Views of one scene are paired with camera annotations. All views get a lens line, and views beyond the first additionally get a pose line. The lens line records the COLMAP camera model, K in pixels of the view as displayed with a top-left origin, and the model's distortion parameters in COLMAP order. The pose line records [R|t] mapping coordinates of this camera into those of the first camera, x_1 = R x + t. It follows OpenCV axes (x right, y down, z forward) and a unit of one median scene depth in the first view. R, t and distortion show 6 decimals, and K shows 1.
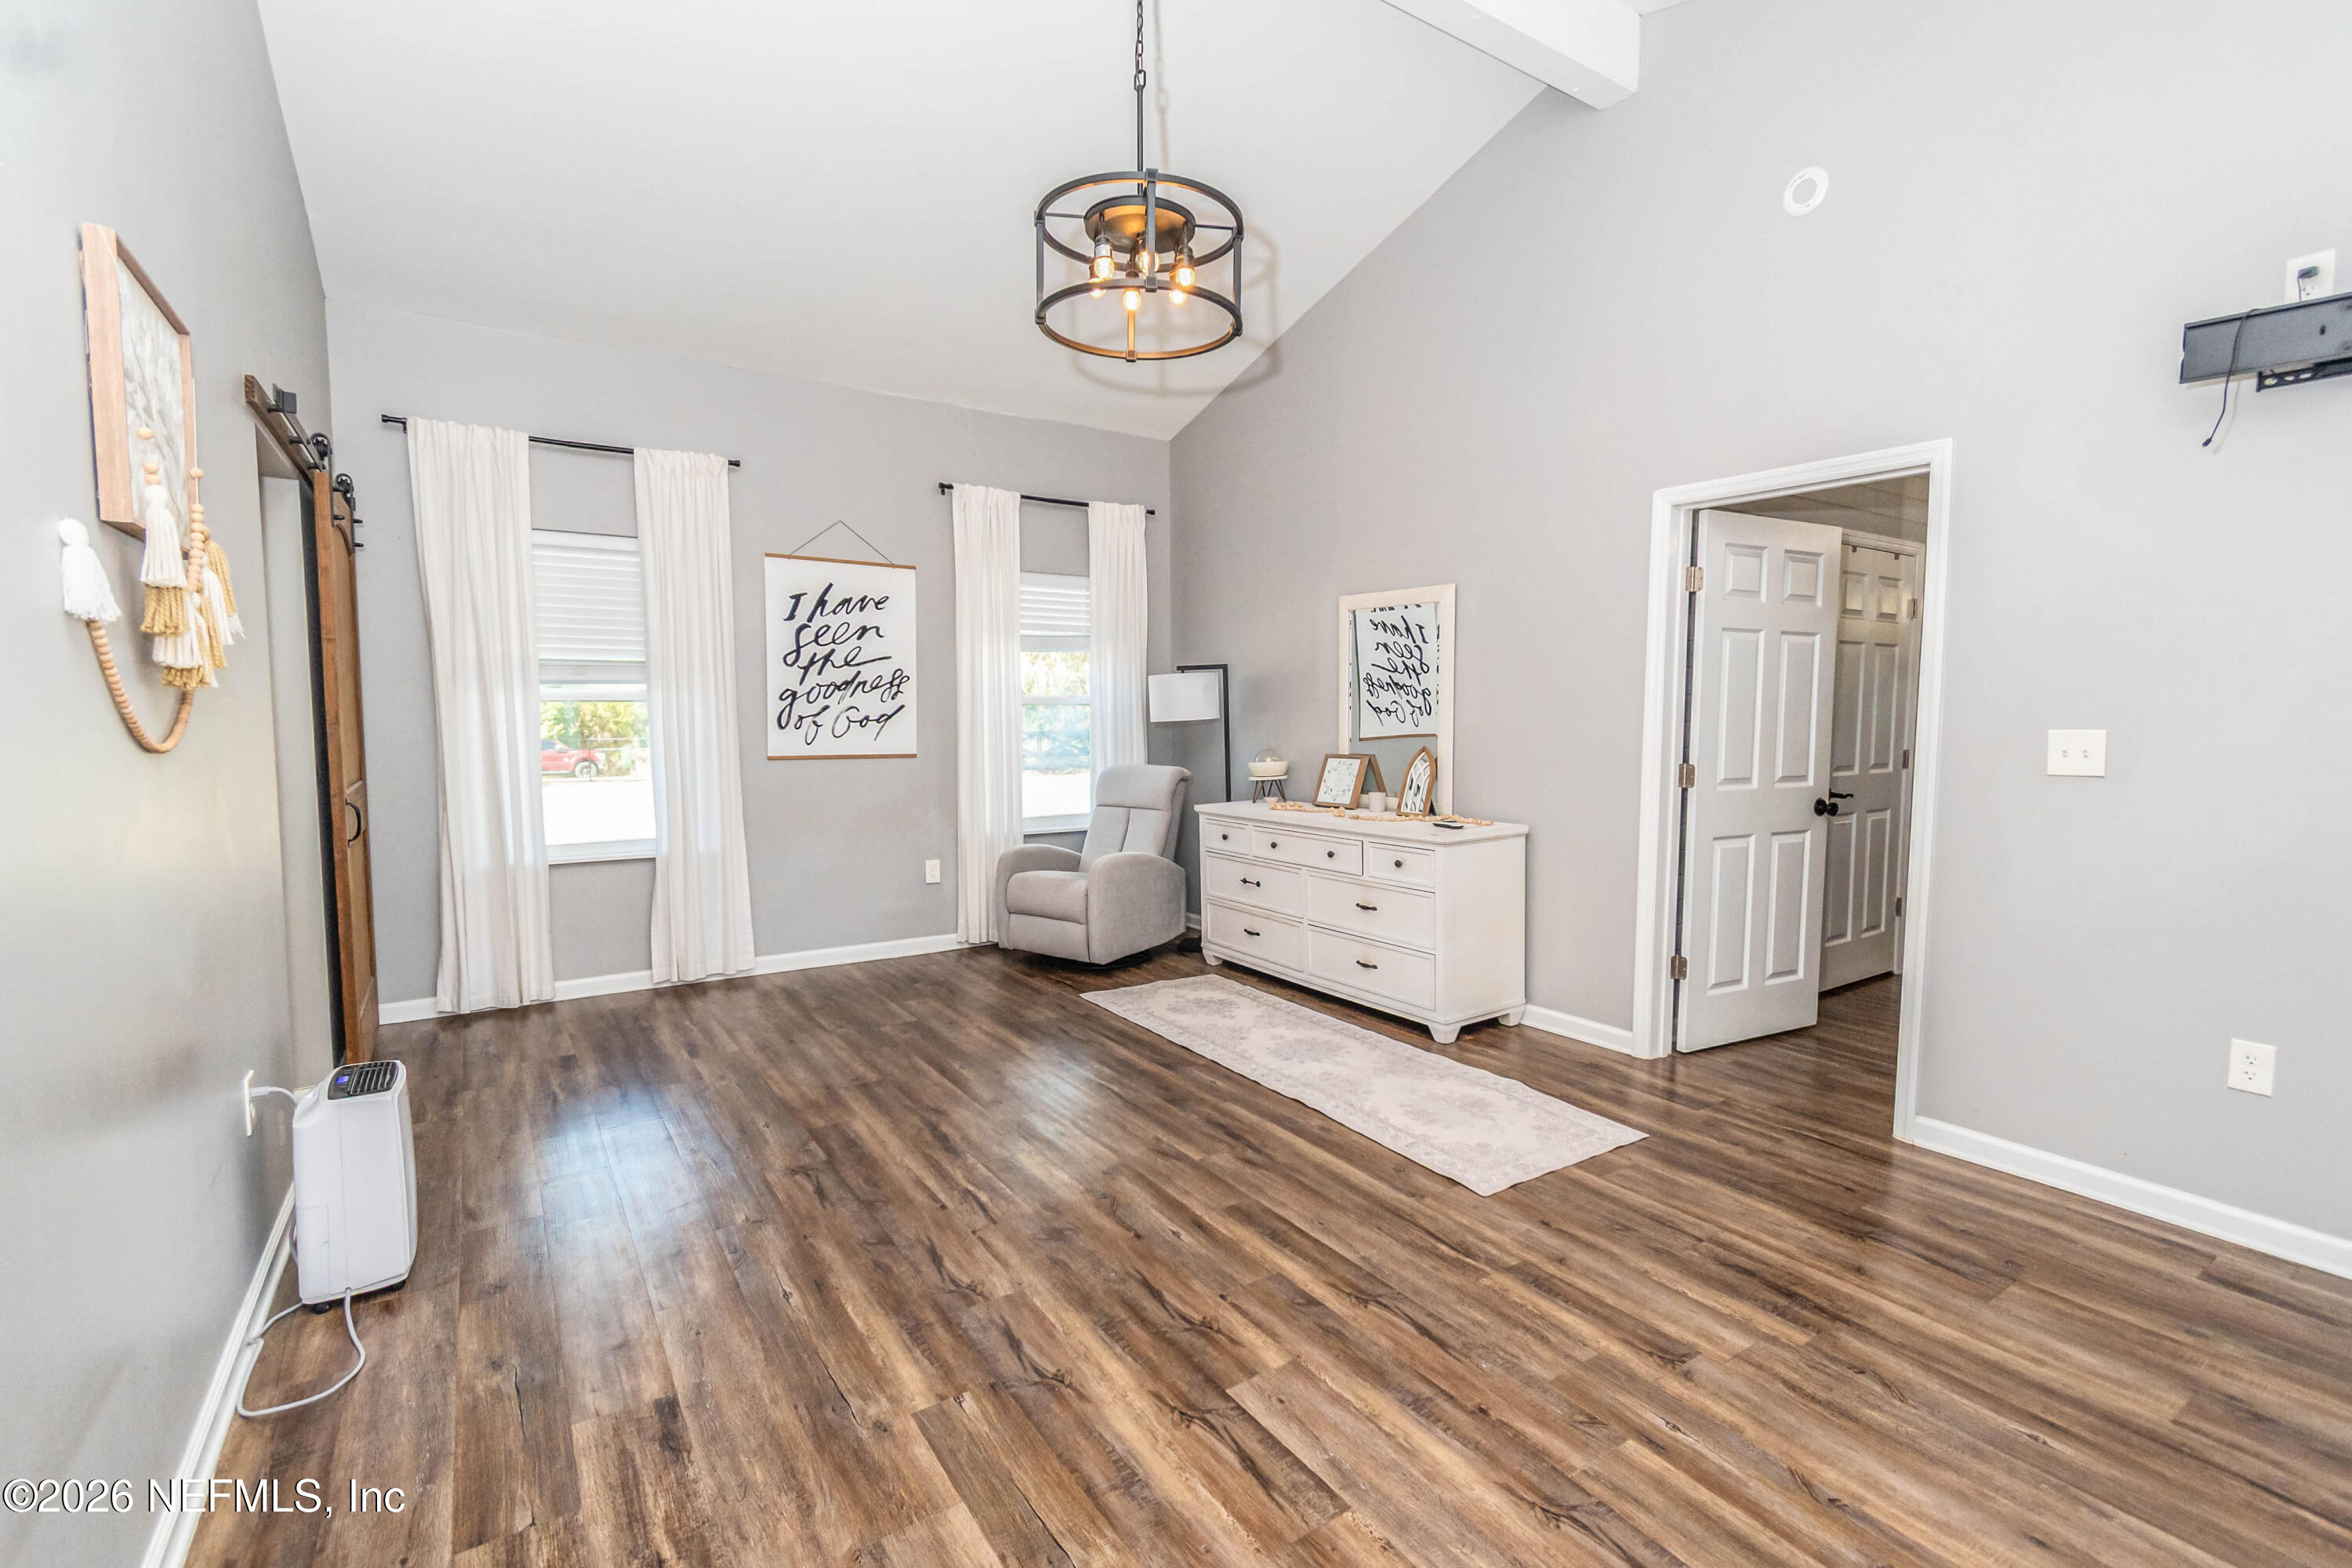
lens RADIAL K [[1060.1, 0, 1192.7], [0, 1060.1, 778.8], [0, 0, 1]] dist [0.003839, -0.001408]
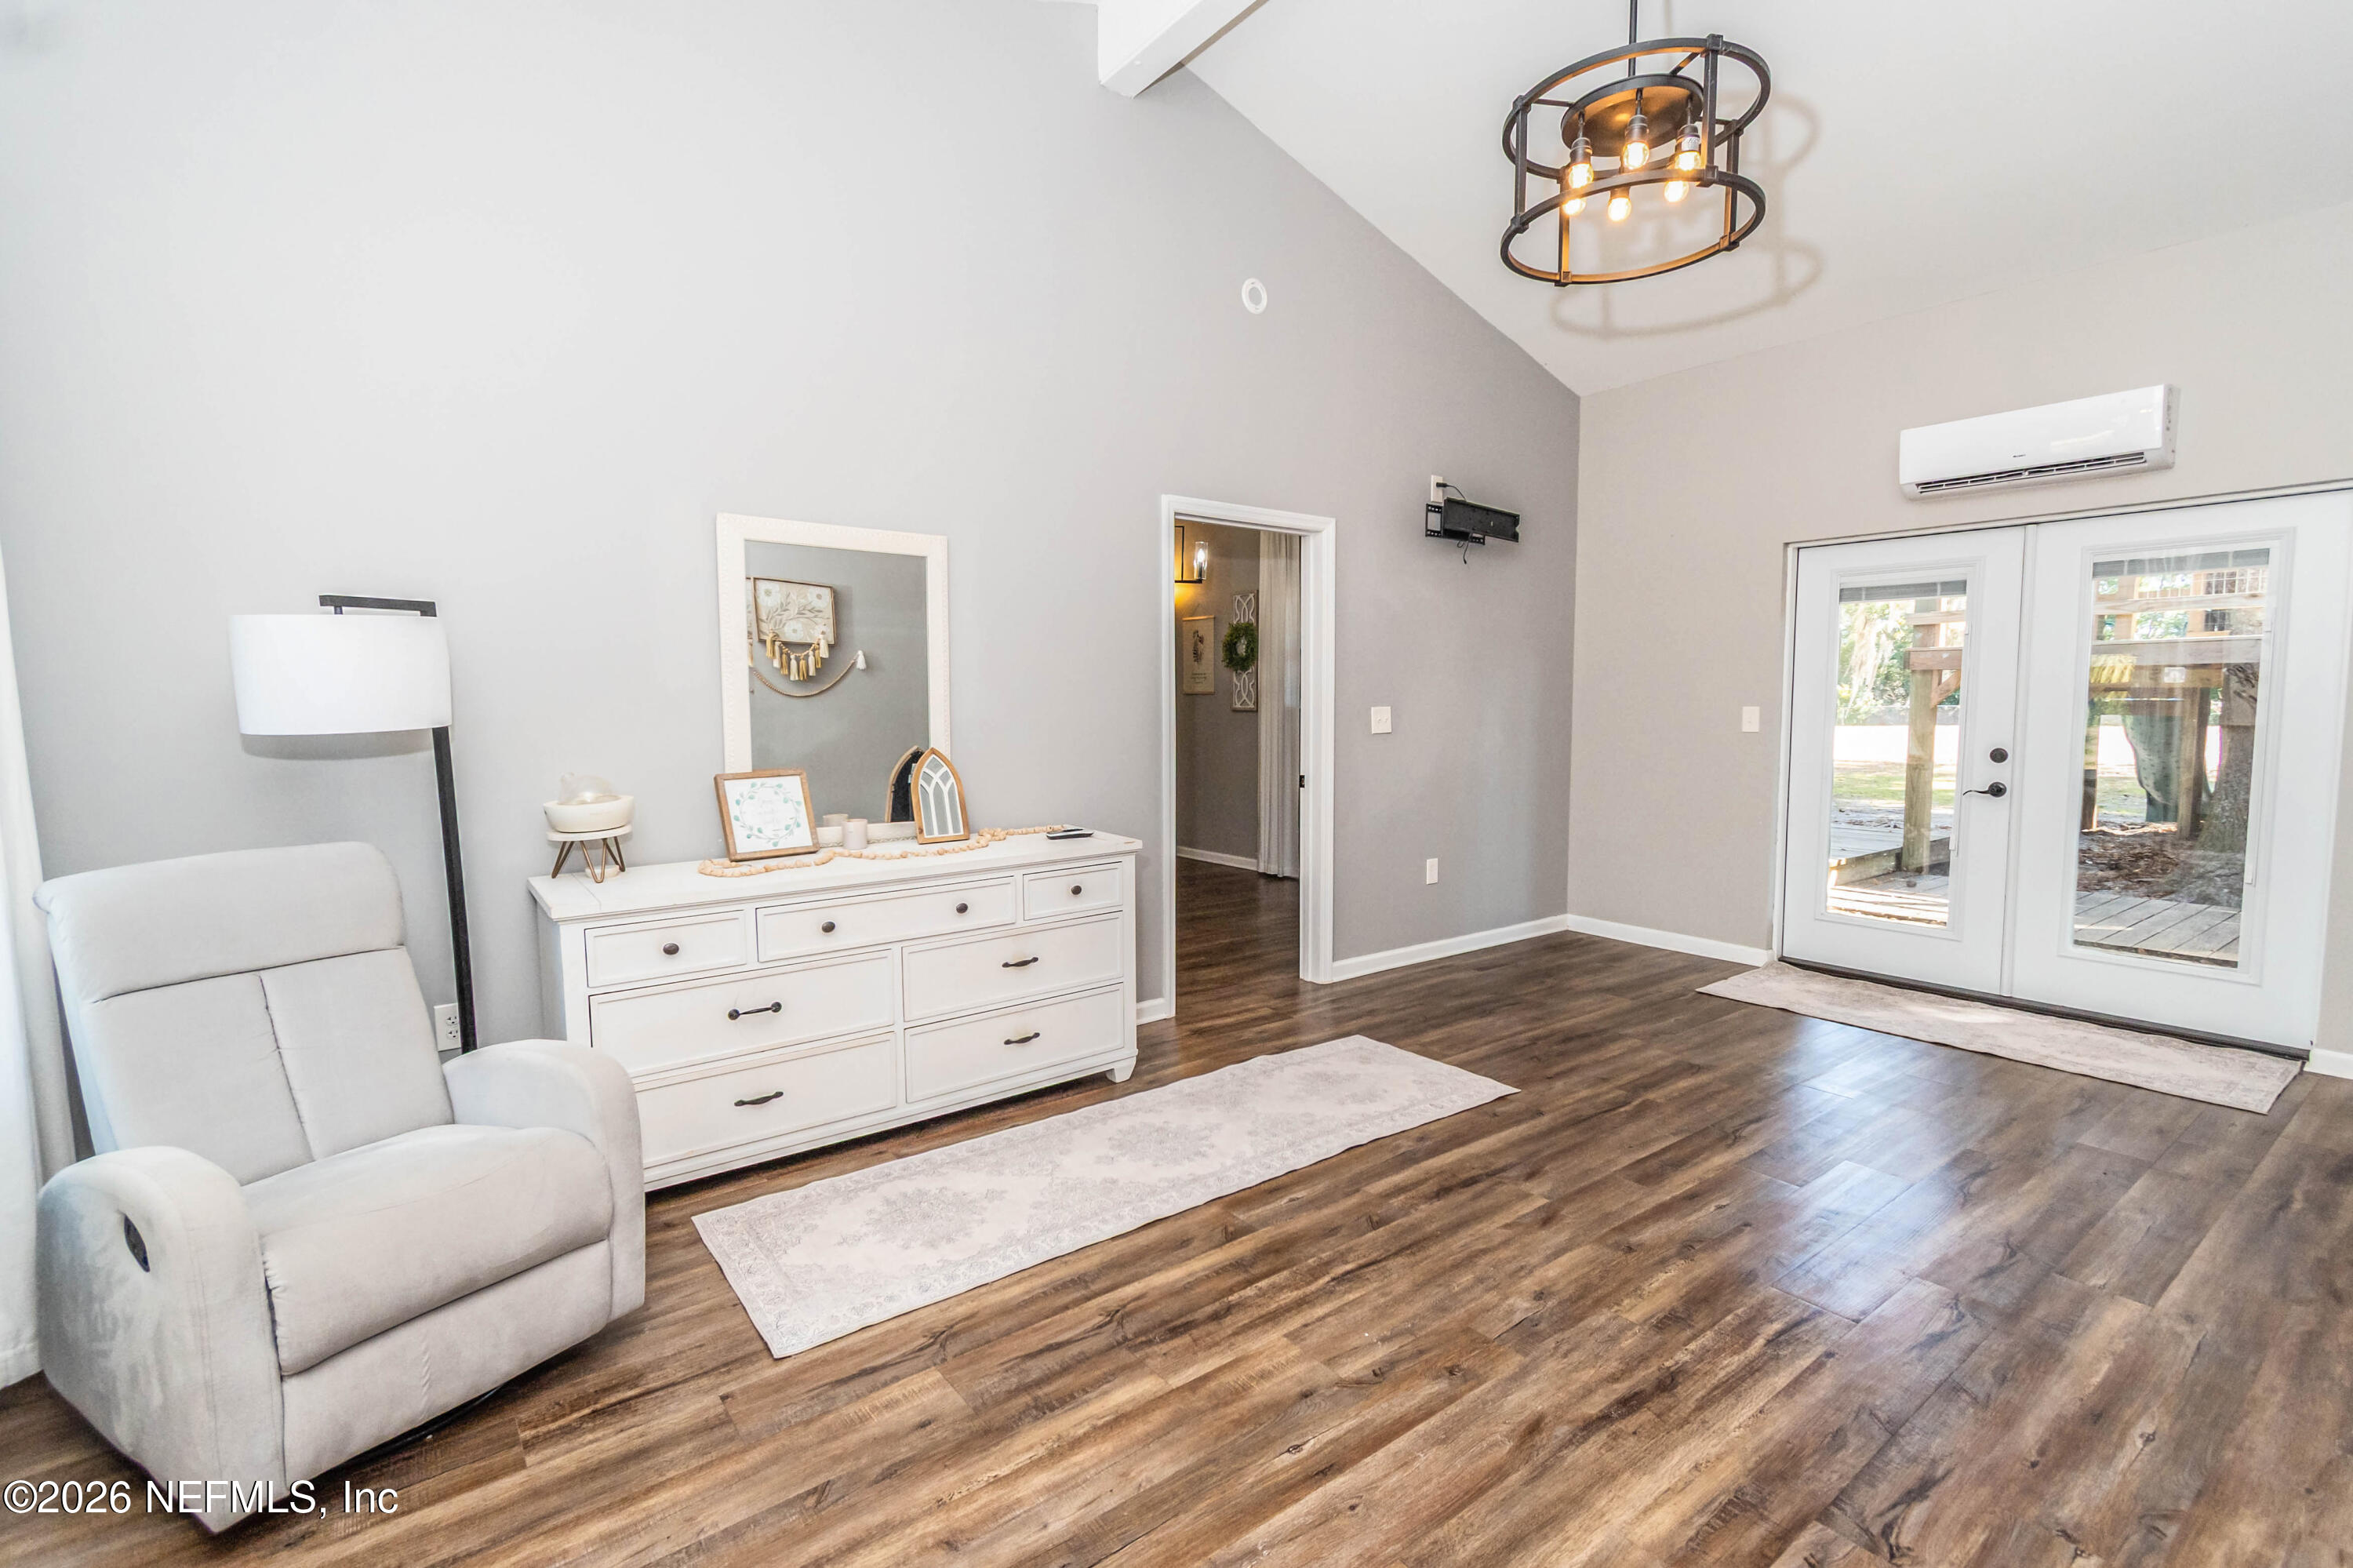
lens RADIAL K [[1060.6, 0, 1193.8], [0, 1060.6, 790.8], [0, 0, 1]] dist [0.003839, -0.001408]
pose [[-0.058028, -0.085767, 0.994624, -0.791265], [0.074357, 0.993164, 0.089979, -0.079066], [-0.995542, 0.079179, -0.051254, 1.249049]]
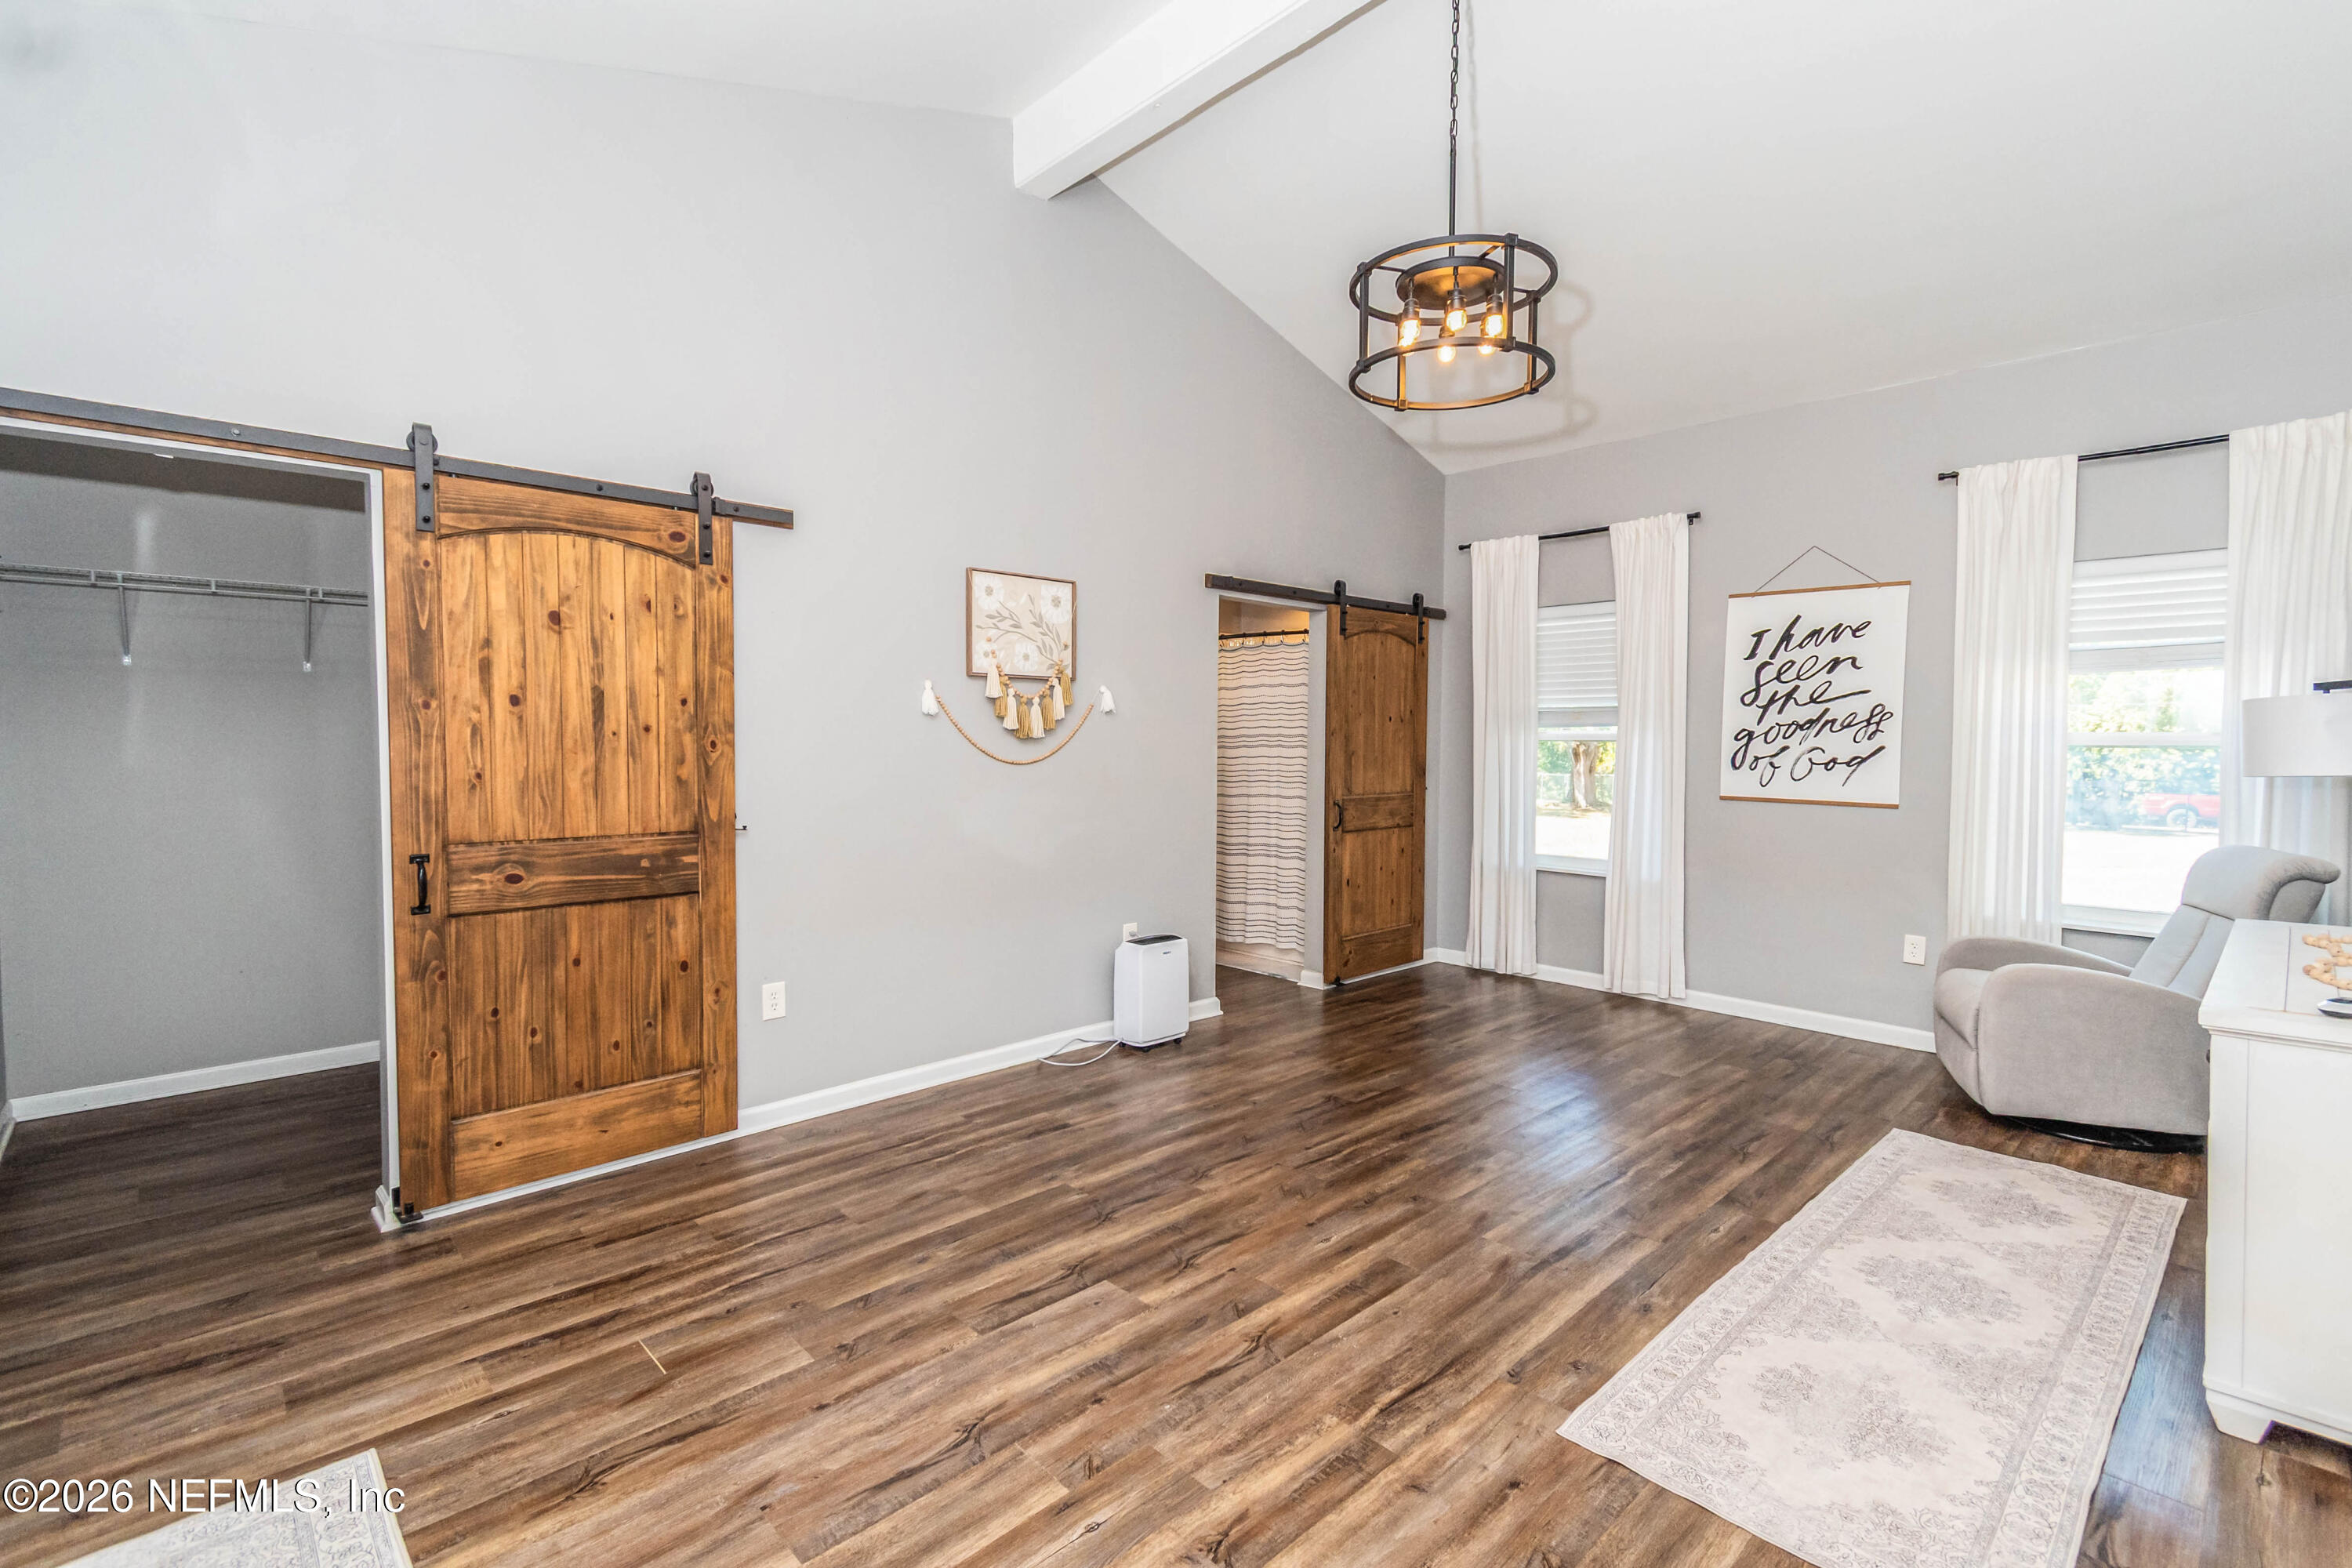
lens RADIAL K [[1060.1, 0, 1185.5], [0, 1060.1, 780.7], [0, 0, 1]] dist [0.003839, -0.001408]
pose [[0.166159, 0.040808, -0.985254, 0.822017], [-0.070463, 0.997081, 0.029414, -0.047675], [0.983578, 0.064537, 0.168549, 0.531812]]
